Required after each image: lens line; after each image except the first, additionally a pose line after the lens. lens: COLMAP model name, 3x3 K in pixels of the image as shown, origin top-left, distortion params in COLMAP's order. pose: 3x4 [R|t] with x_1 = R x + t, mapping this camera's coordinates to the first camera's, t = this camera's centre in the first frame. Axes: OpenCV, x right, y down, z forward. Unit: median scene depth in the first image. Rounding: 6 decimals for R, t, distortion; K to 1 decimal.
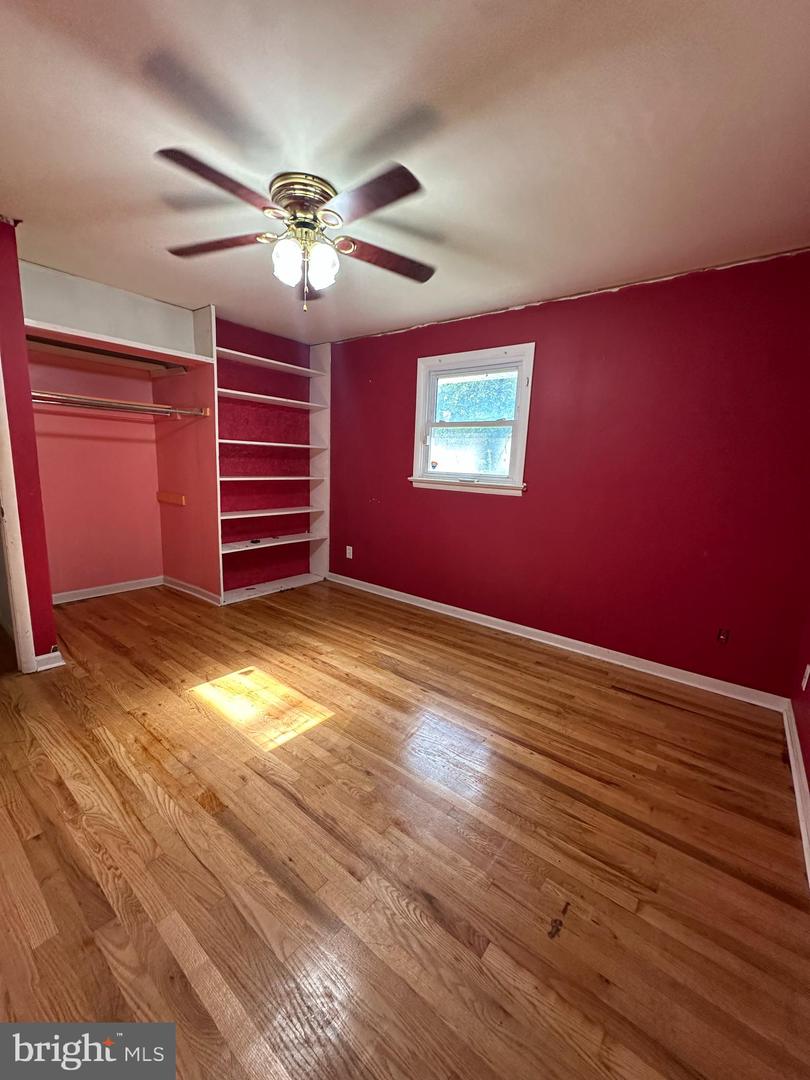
lens RADIAL K [[430.1, 0, 406.0], [0, 430.1, 539.7], [0, 0, 1]] dist [-0.003258, 0.000125]
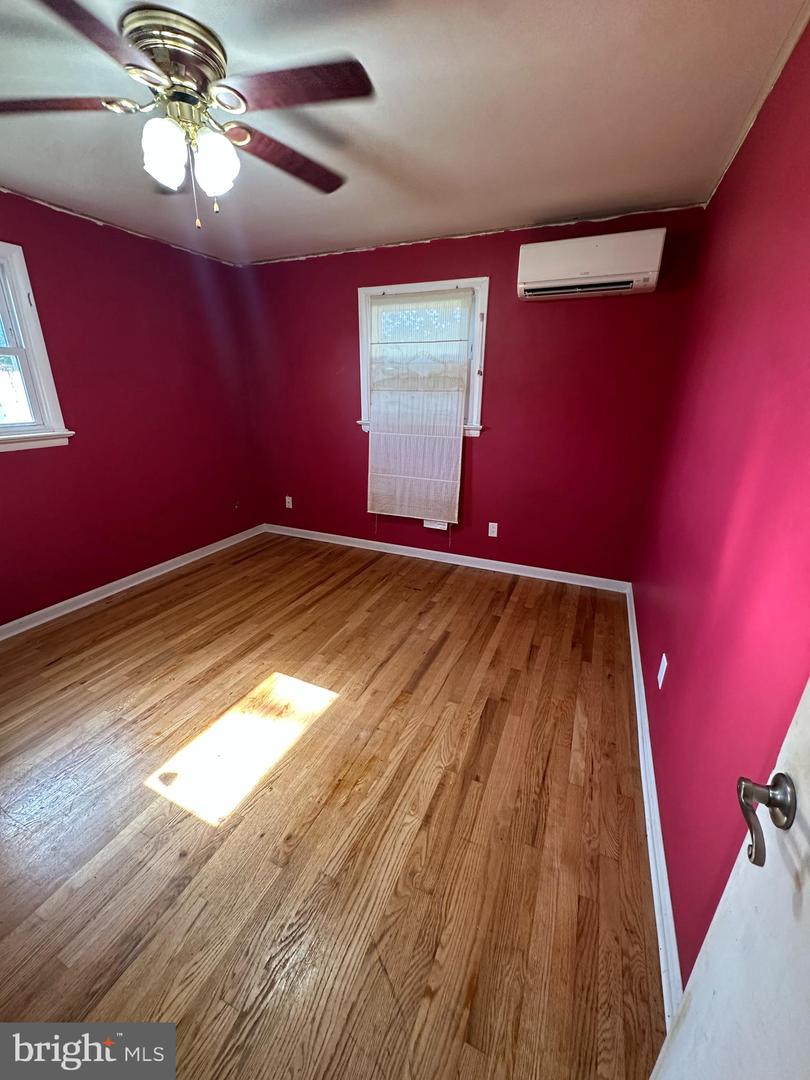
lens RADIAL K [[430.1, 0, 403.9], [0, 430.1, 540.0], [0, 0, 1]] dist [-0.003258, 0.000125]
pose [[-0.244682, -0.364011, 0.898681, -1.054943], [0.151642, 0.901082, 0.406271, -0.254881], [-0.957672, 0.235684, -0.165279, 0.799339]]
